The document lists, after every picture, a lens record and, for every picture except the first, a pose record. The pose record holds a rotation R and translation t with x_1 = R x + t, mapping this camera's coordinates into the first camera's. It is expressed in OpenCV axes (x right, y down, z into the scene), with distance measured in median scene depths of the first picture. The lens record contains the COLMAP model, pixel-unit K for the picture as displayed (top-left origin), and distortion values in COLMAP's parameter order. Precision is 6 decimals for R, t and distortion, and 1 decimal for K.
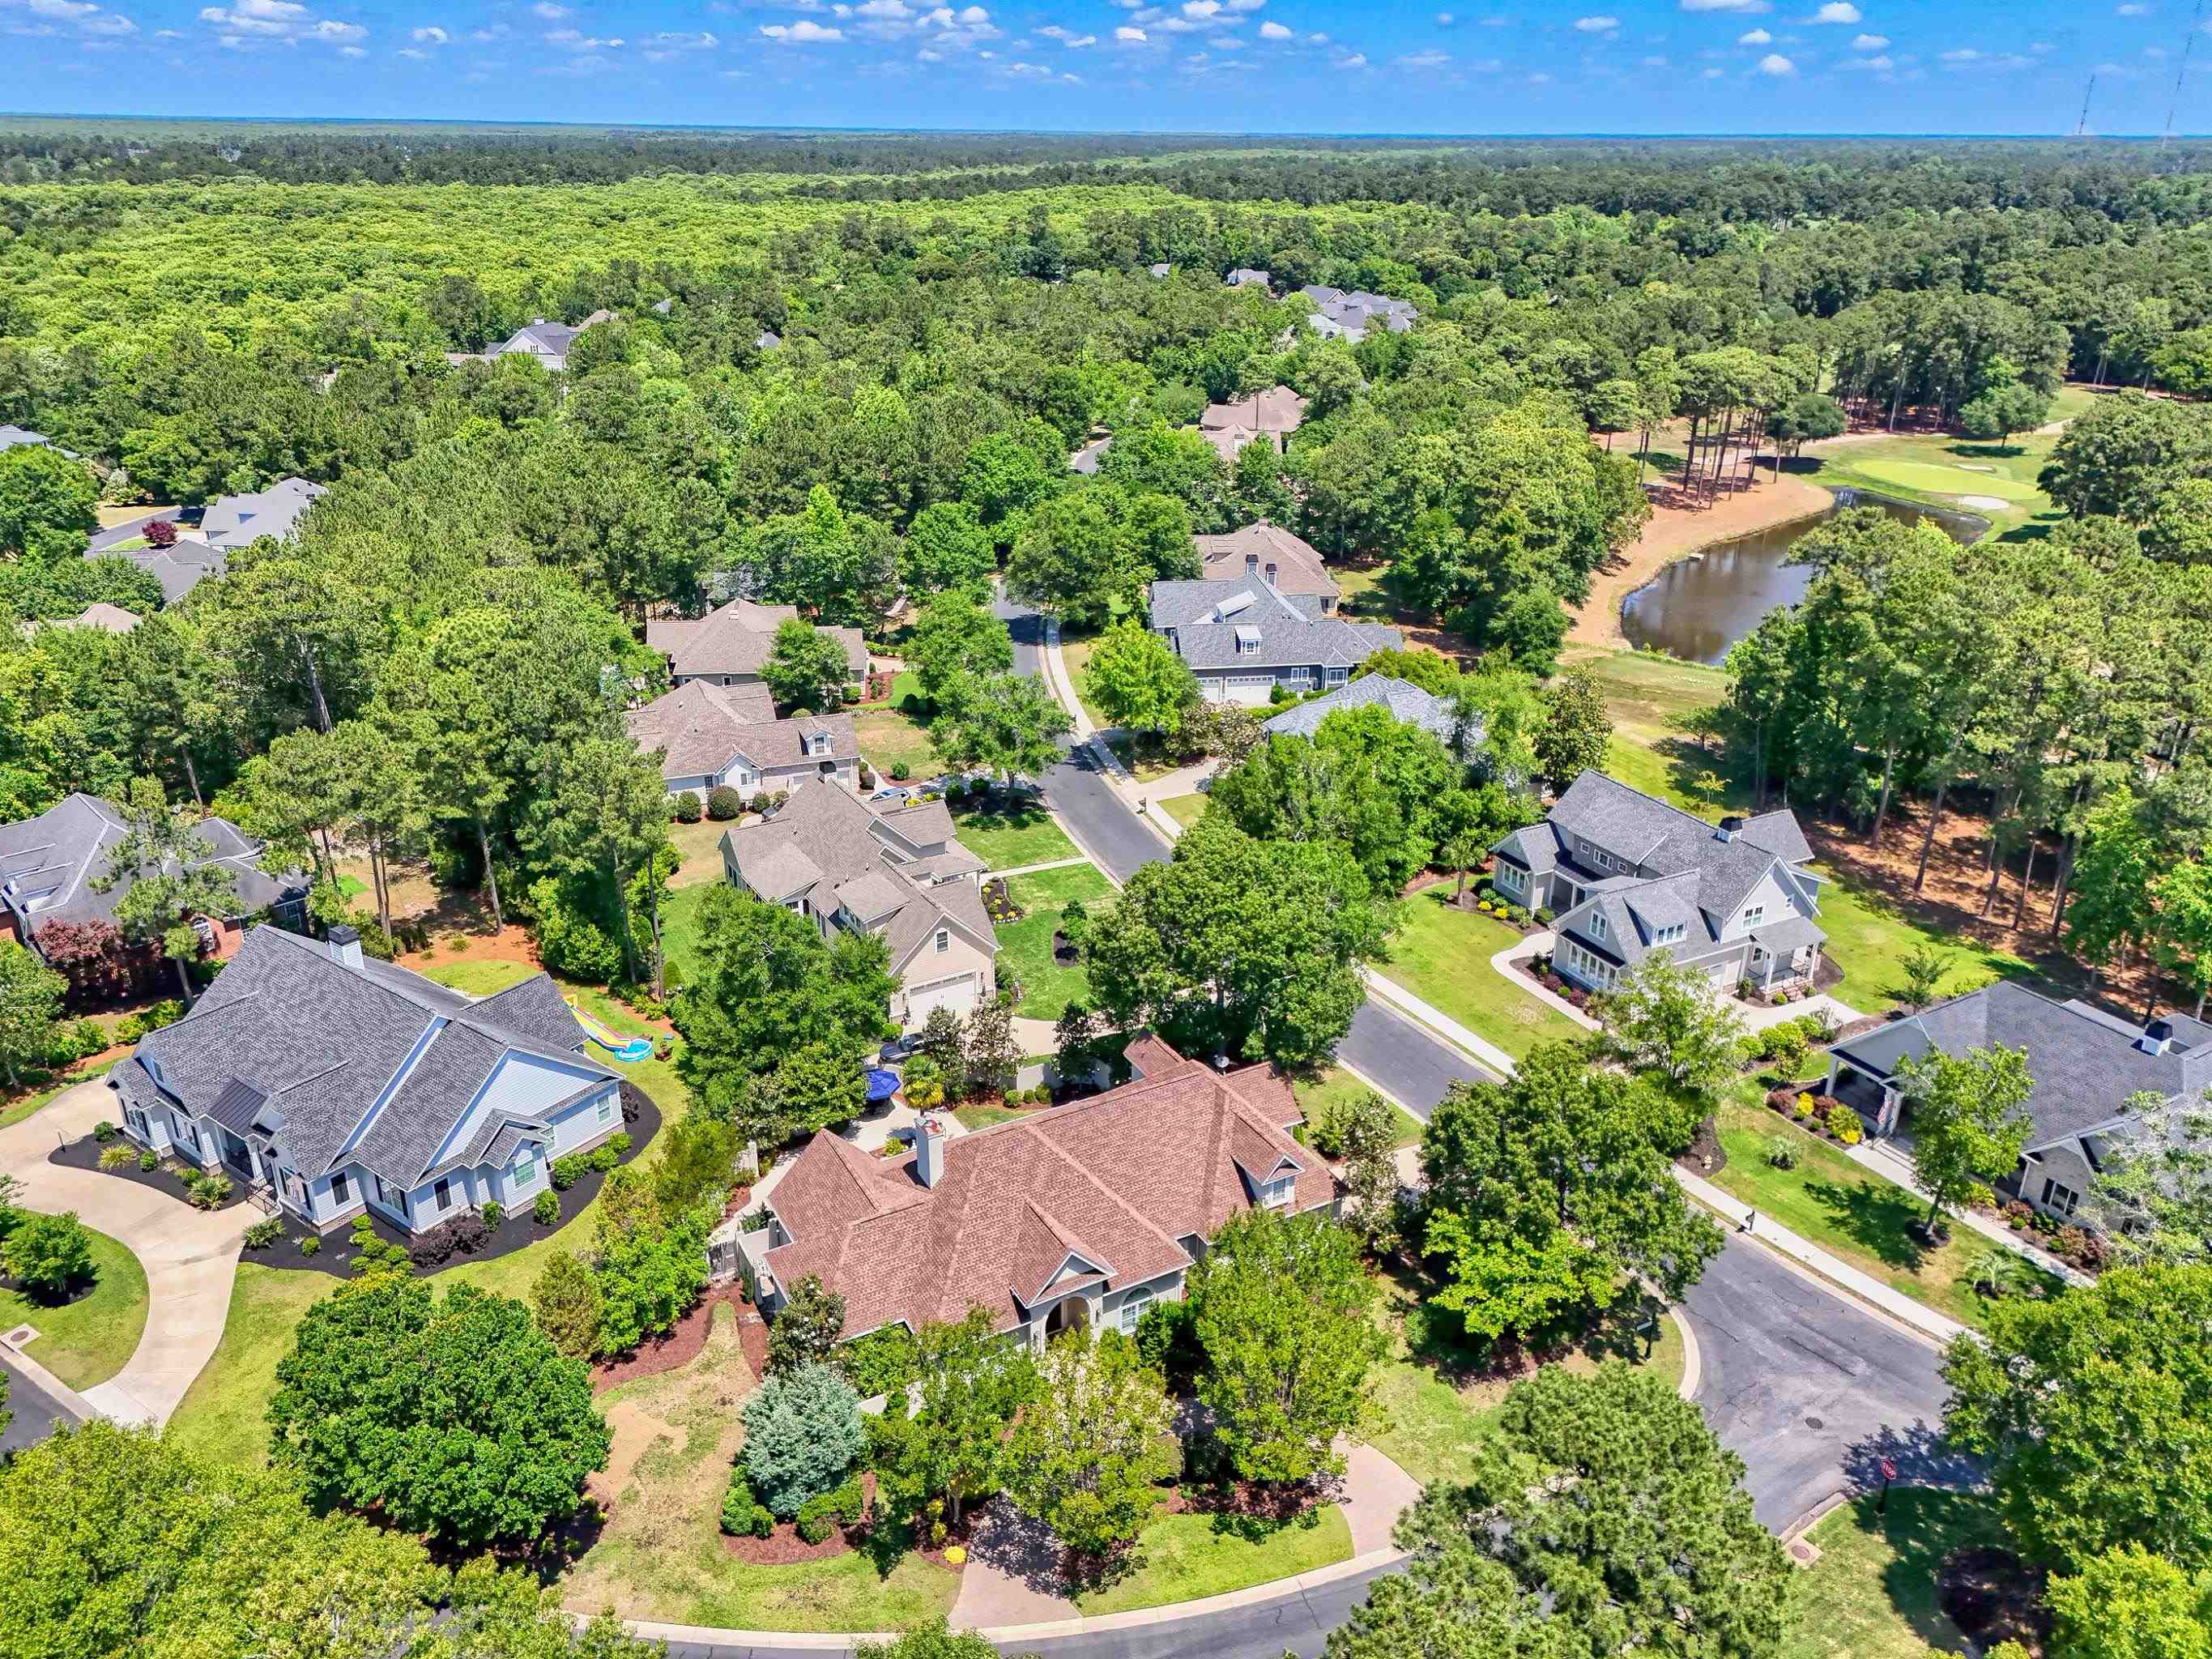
lens RADIAL K [[1624.9, 0, 1111.2], [0, 1624.9, 853.0], [0, 0, 1]] dist [0.073670, -0.053488]
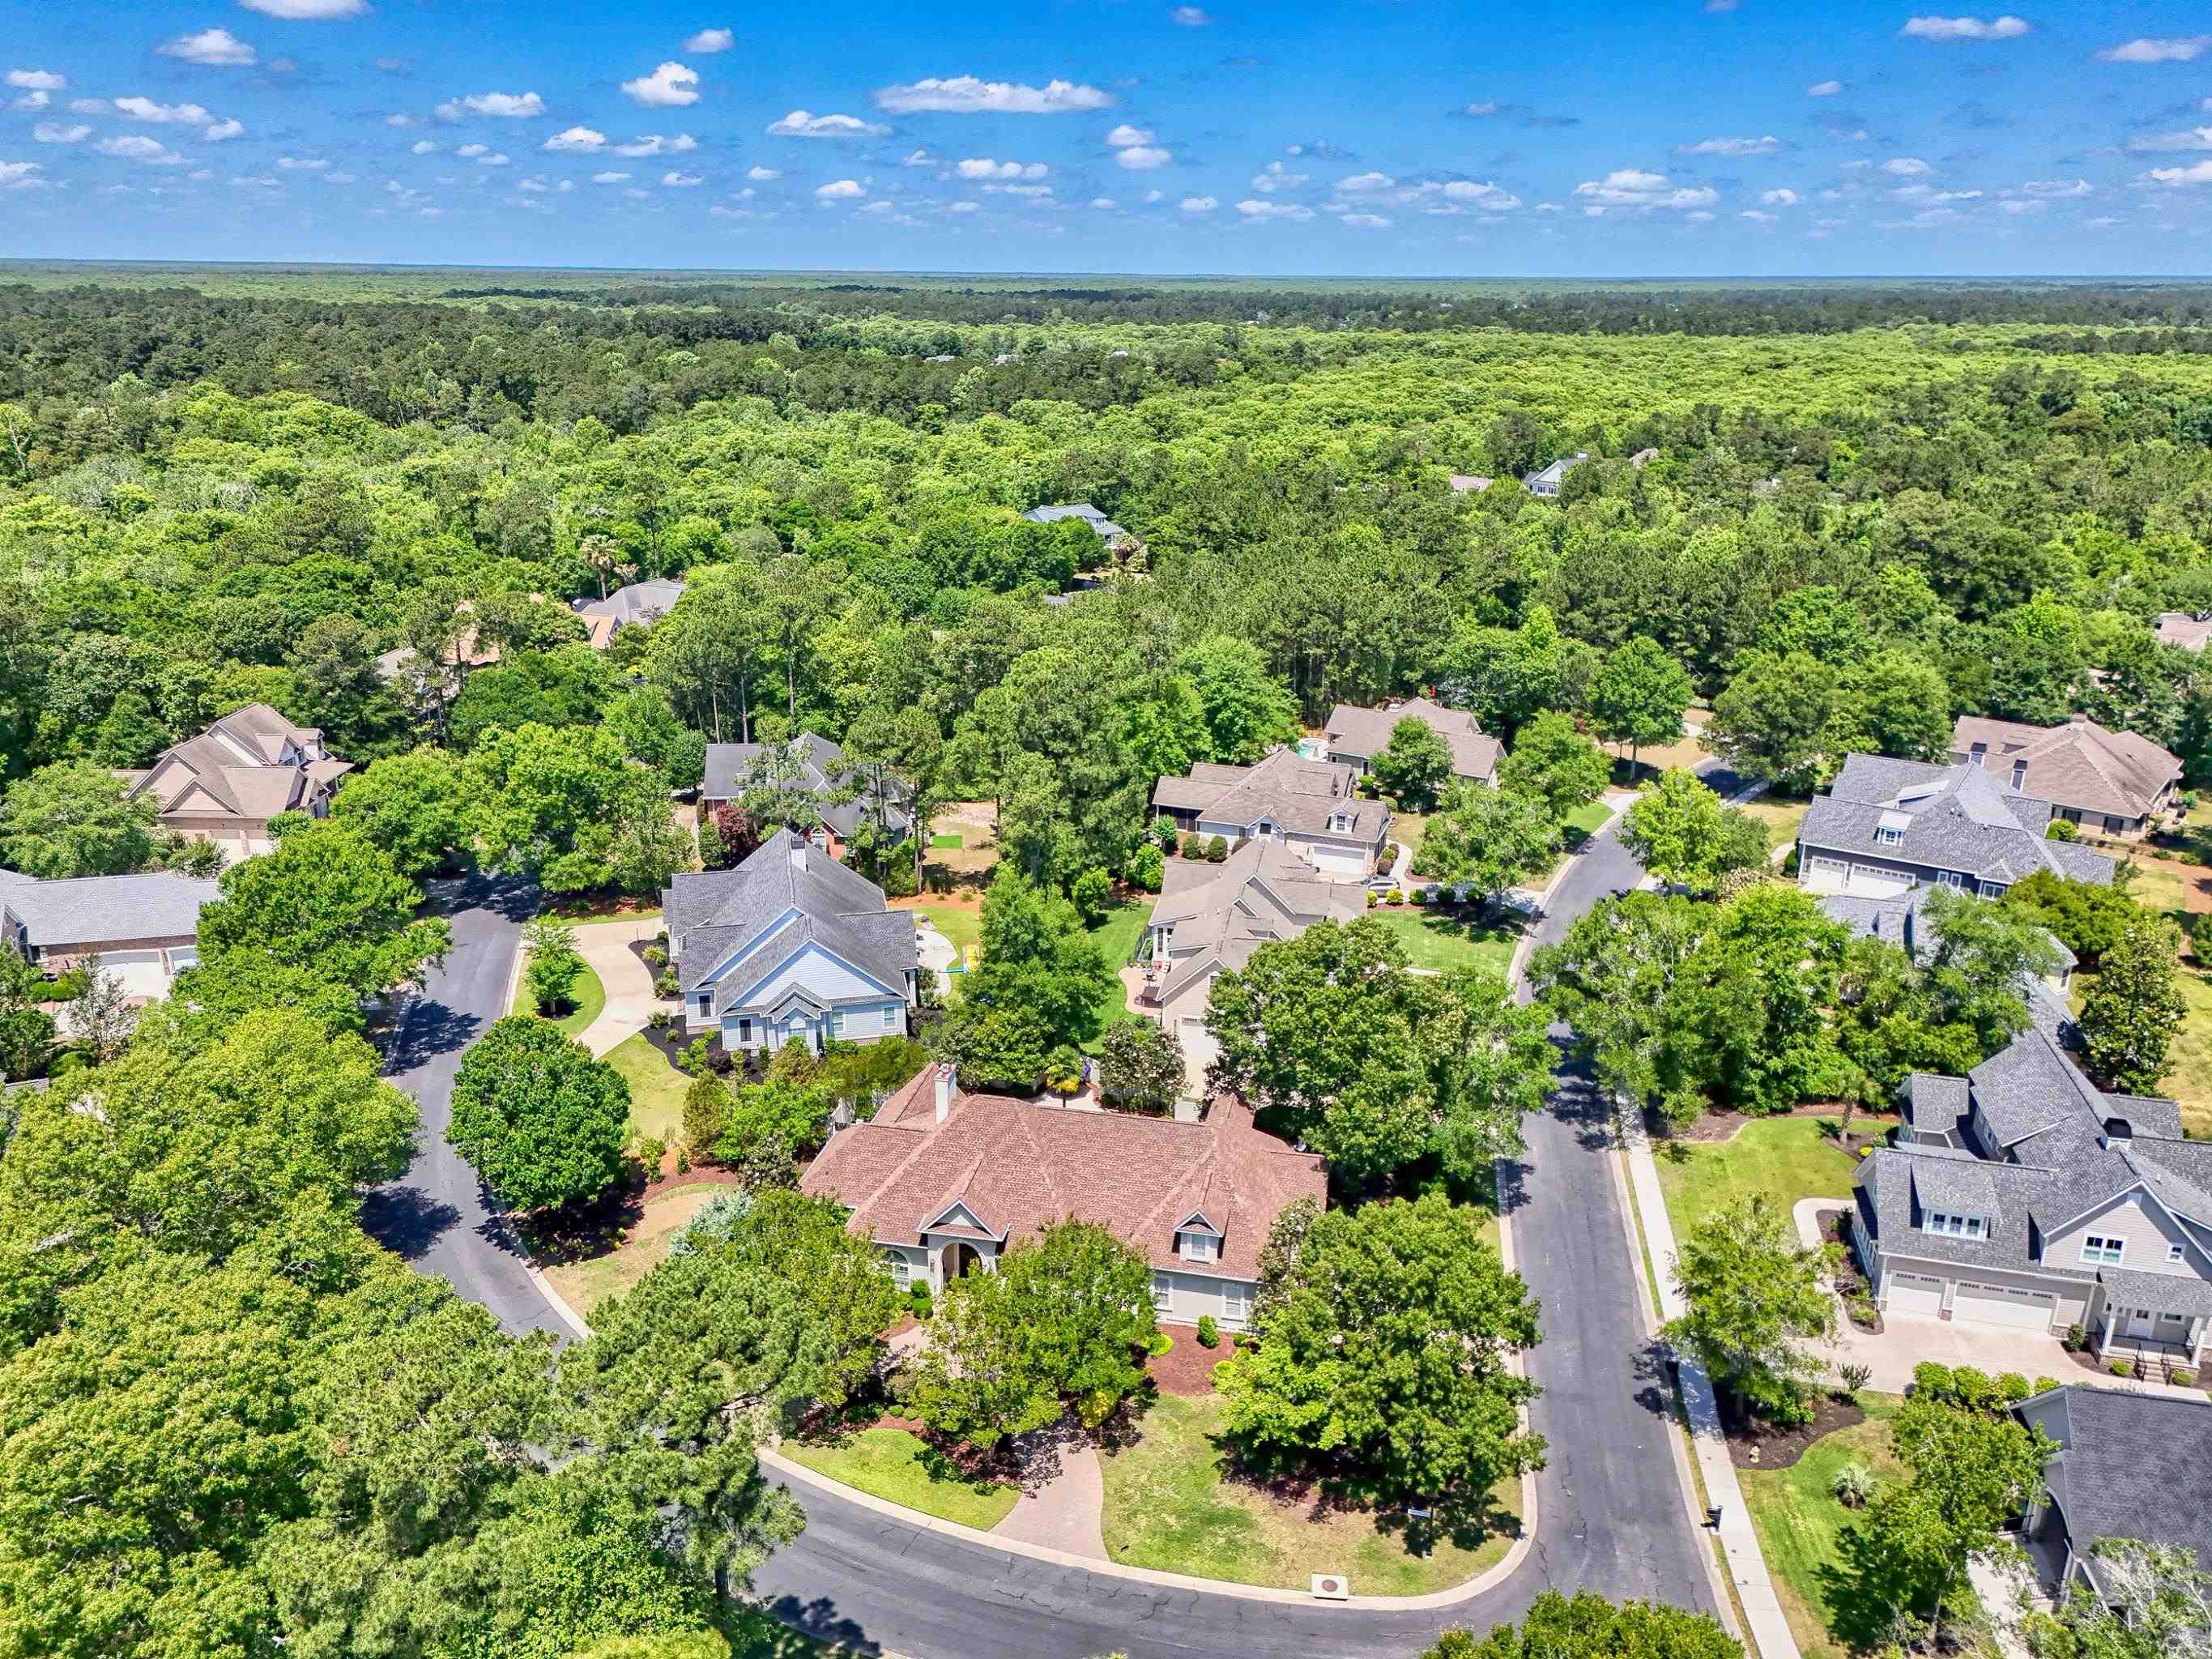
lens RADIAL K [[1624.9, 0, 1104.1], [0, 1624.9, 815.9], [0, 0, 1]] dist [0.073670, -0.053488]
pose [[0.753840, 0.205729, -0.624019, 0.484507], [-0.267039, 0.963673, -0.004887, -0.028964], [0.600345, 0.170322, 0.781394, 0.066543]]
